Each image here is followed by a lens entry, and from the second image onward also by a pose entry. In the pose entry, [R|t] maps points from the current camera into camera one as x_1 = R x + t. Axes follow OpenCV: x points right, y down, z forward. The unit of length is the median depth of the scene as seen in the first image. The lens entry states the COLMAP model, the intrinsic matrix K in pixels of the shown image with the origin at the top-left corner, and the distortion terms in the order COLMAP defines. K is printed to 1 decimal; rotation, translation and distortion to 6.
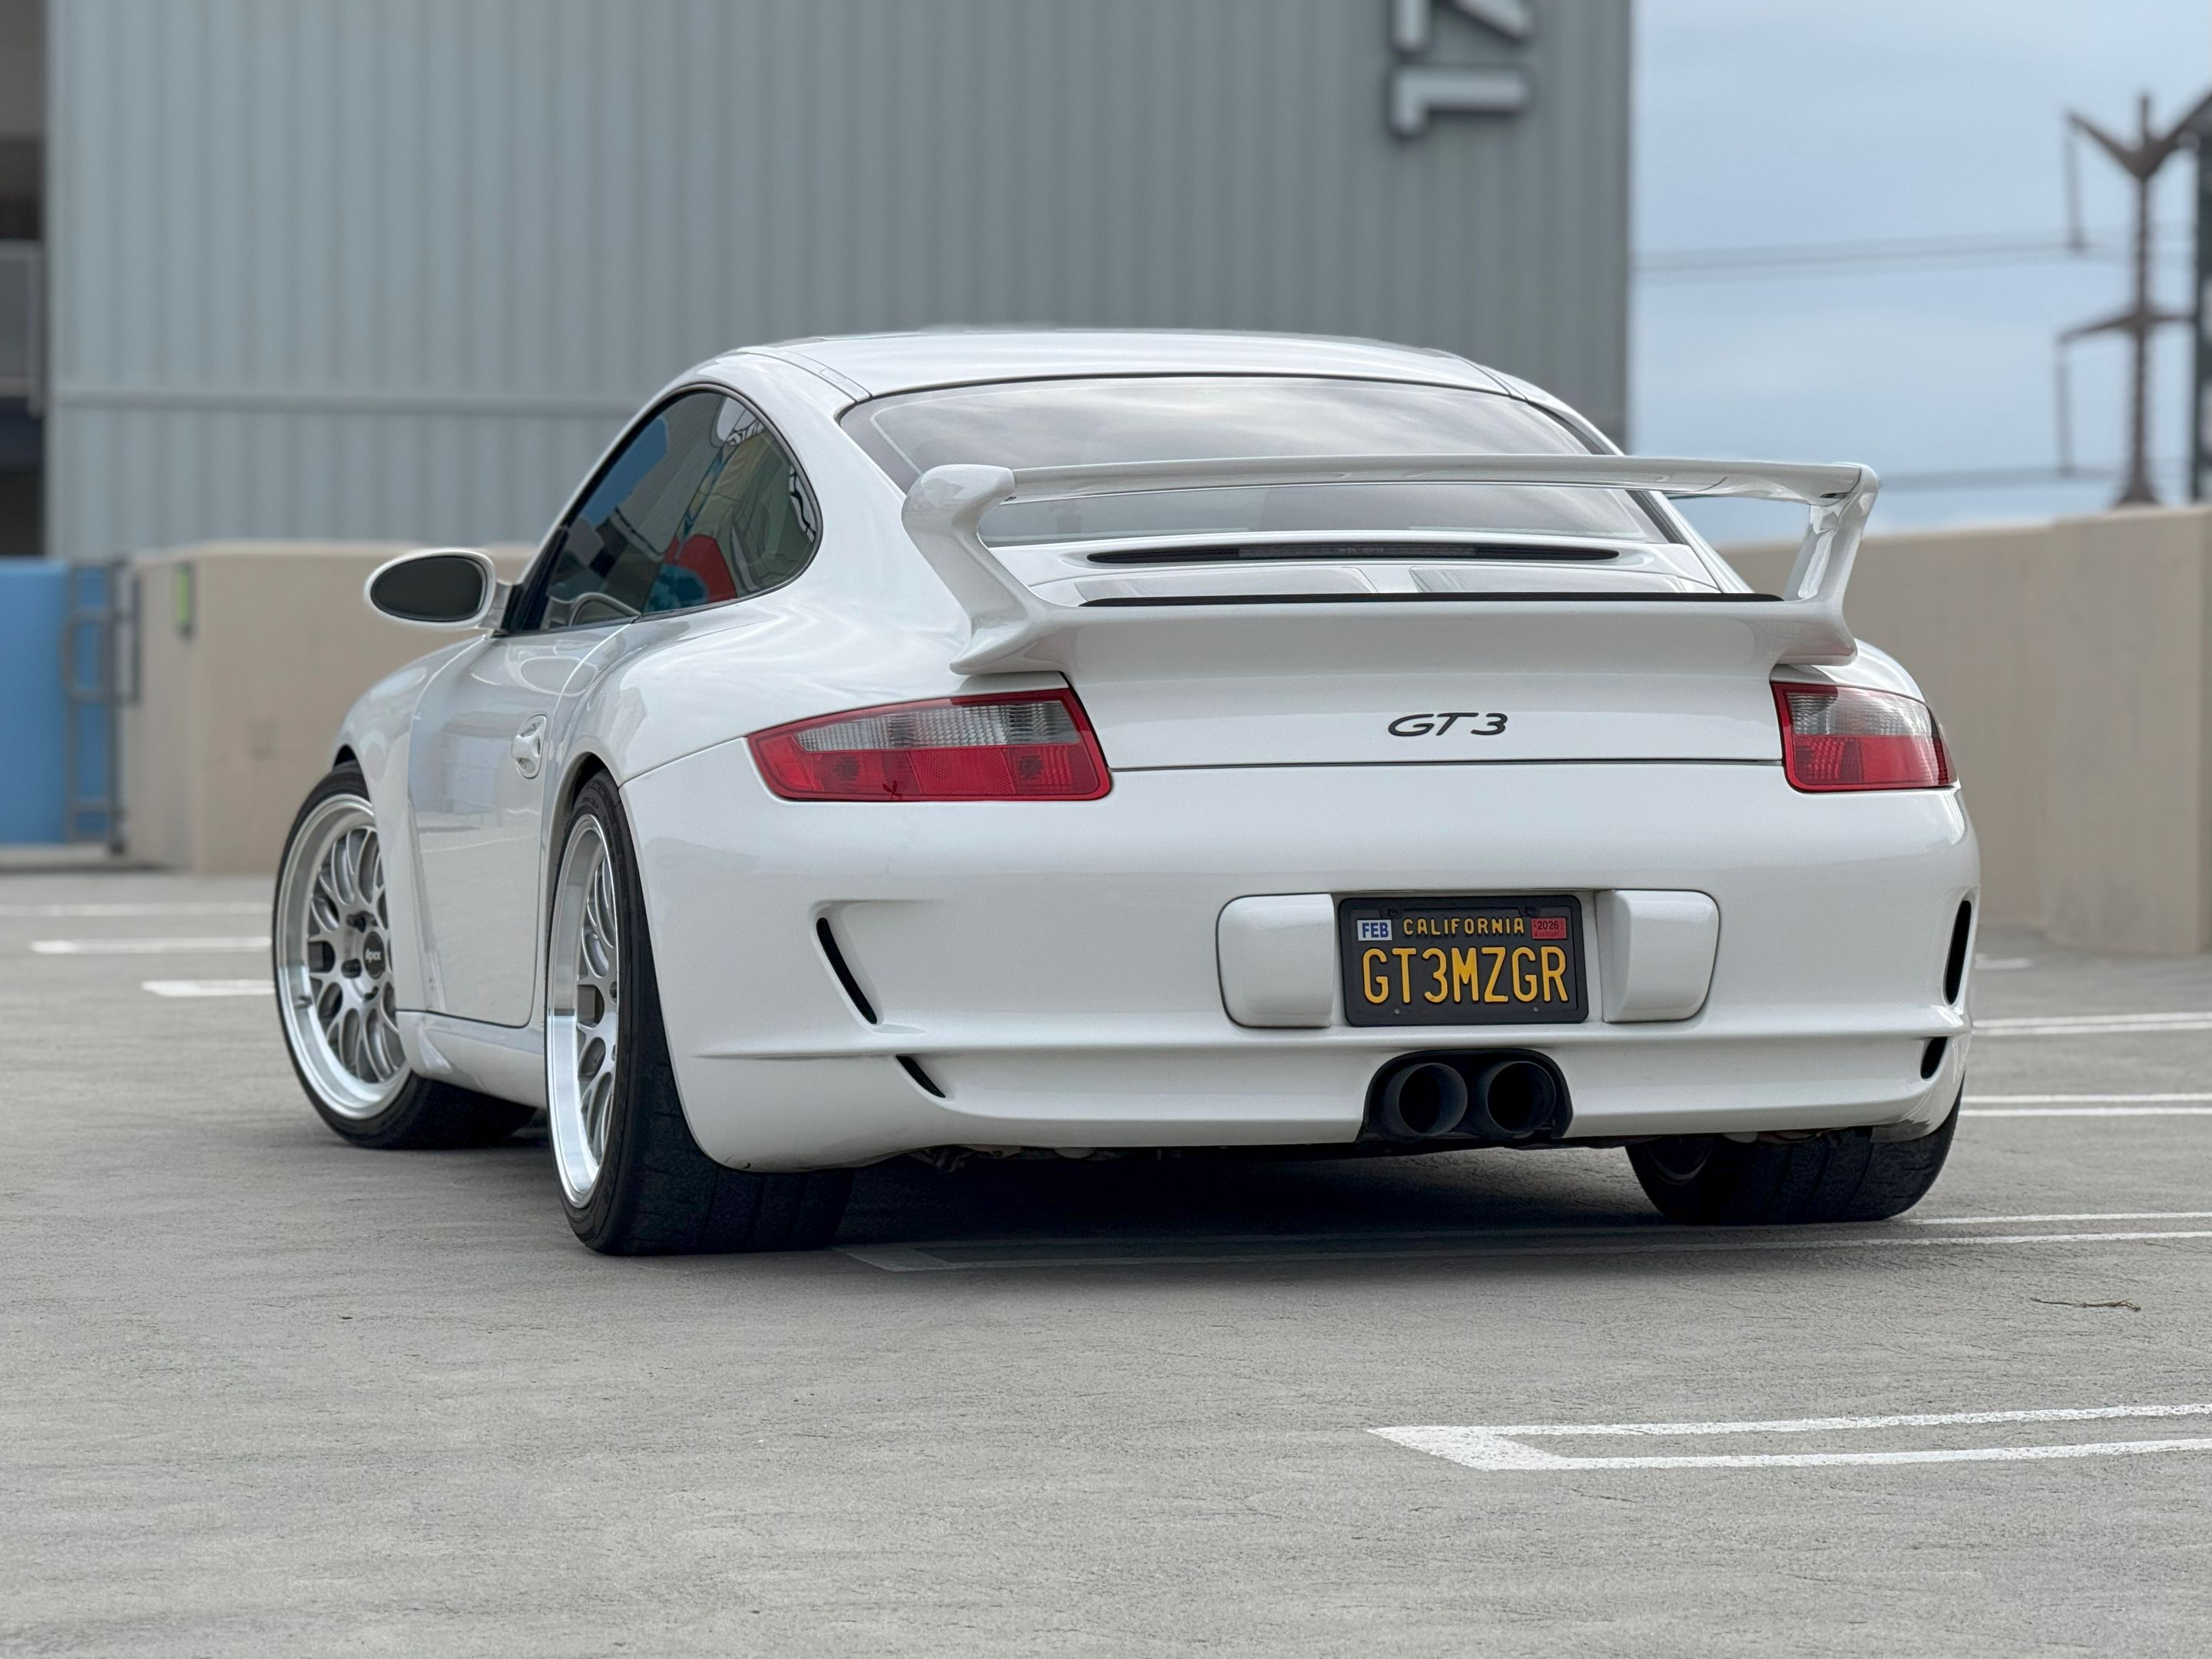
lens RADIAL K [[7604.8, 0, 1106.0], [0, 7604.8, 829.5], [0, 0, 1]] dist [0.184245, -1.044519]
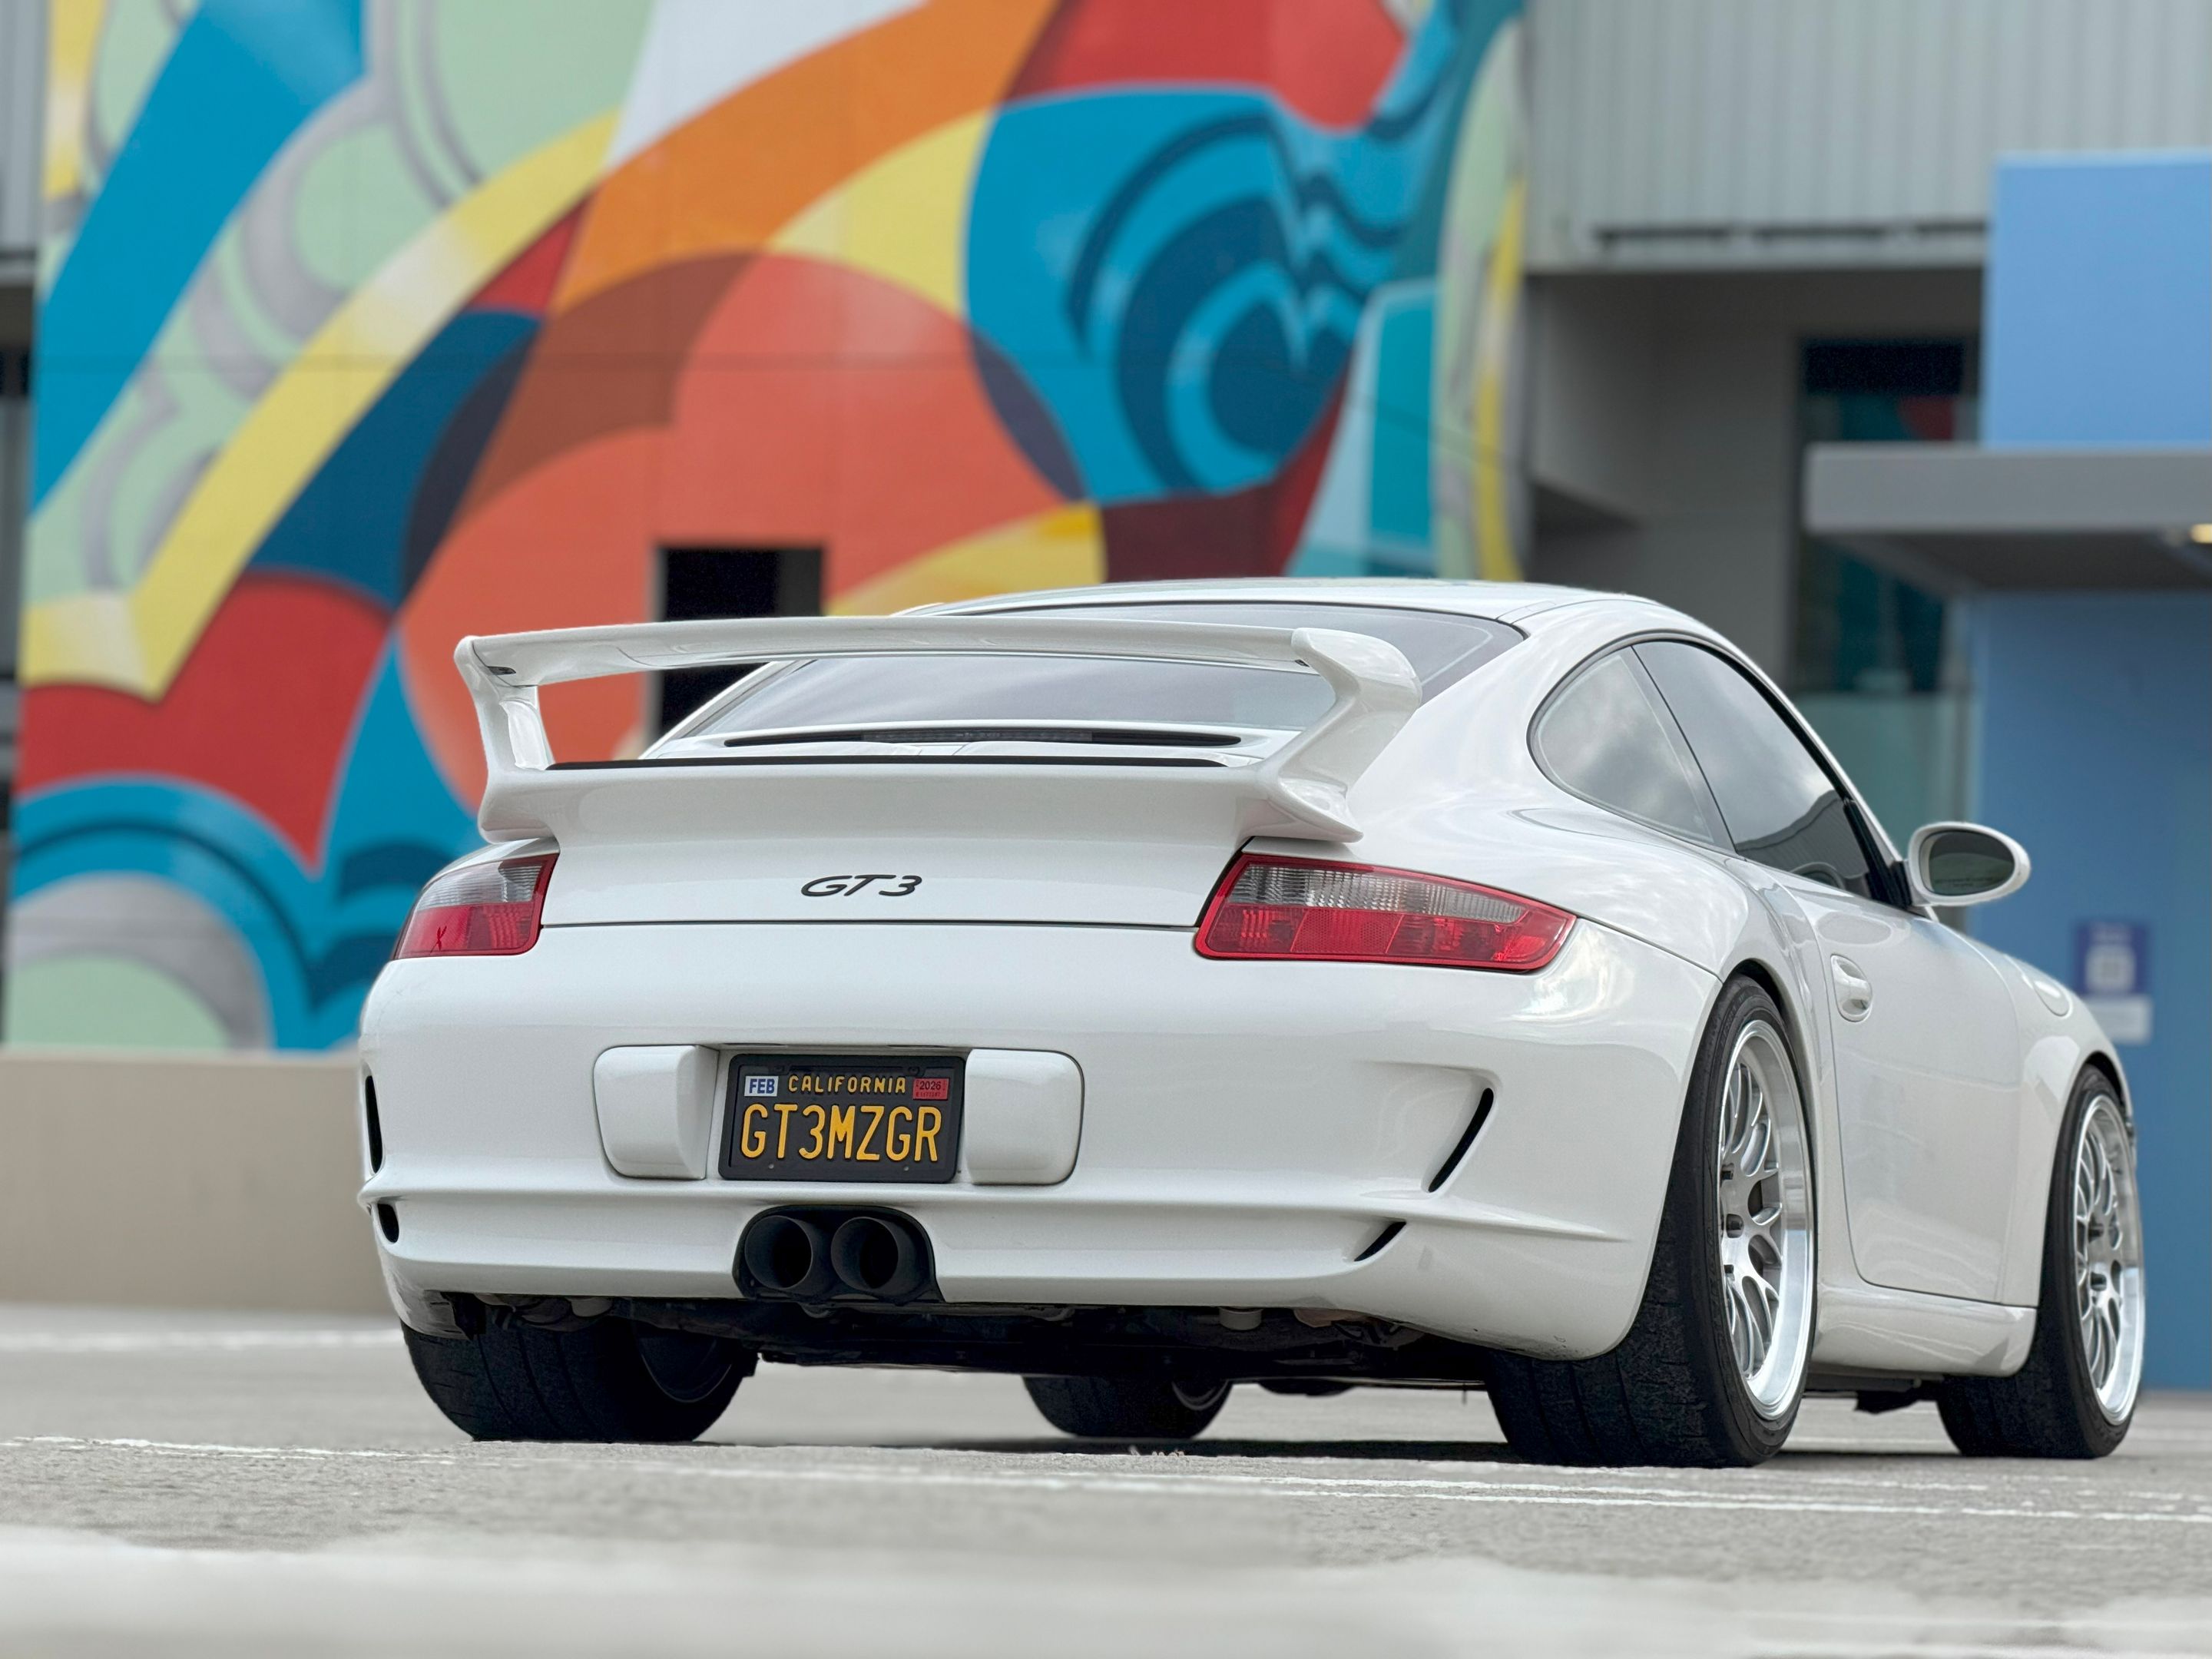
lens RADIAL K [[7604.8, 0, 1106.0], [0, 7604.8, 829.5], [0, 0, 1]] dist [0.184245, -1.044519]
pose [[0.841601, -0.011634, -0.539974, 0.613472], [-0.040844, 0.995534, -0.085110, 0.062803], [0.538553, 0.093683, 0.837367, 0.176315]]
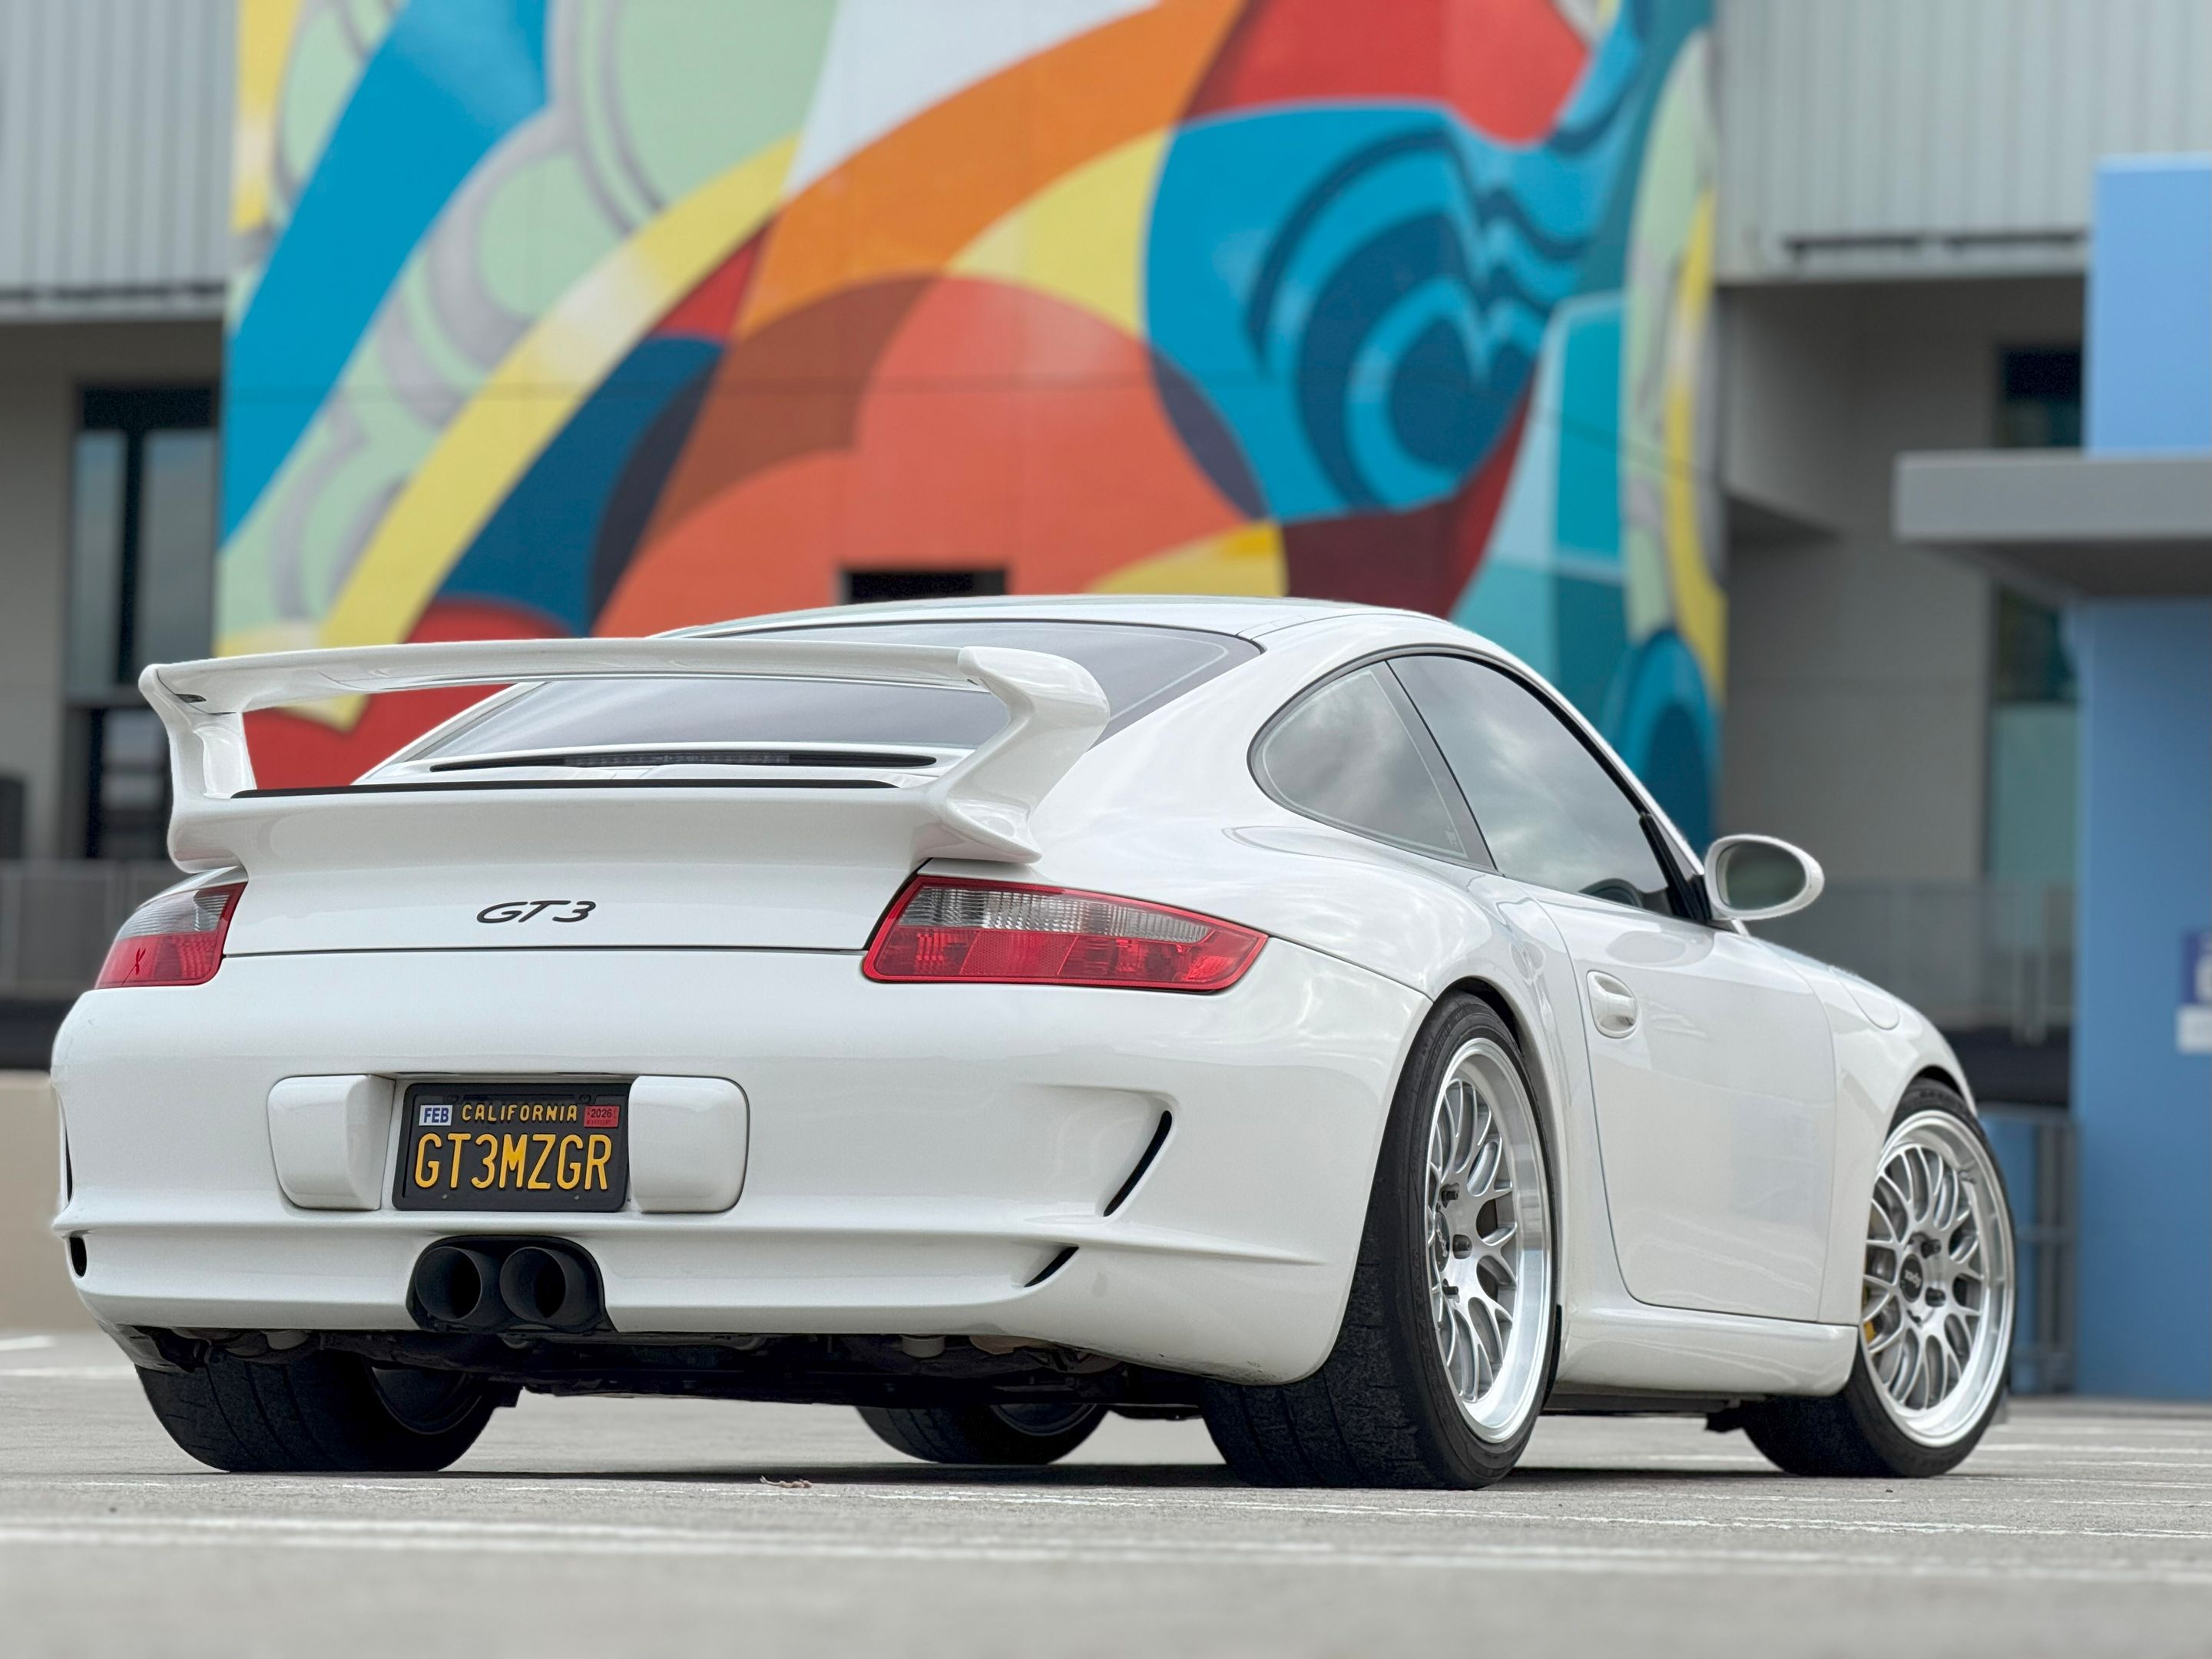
lens RADIAL K [[7604.8, 0, 1106.0], [0, 7604.8, 829.5], [0, 0, 1]] dist [0.184245, -1.044519]
pose [[0.818983, -0.021986, -0.573397, 0.675519], [-0.033711, 0.995696, -0.086327, 0.058711], [0.572827, 0.090030, 0.814717, 0.231594]]
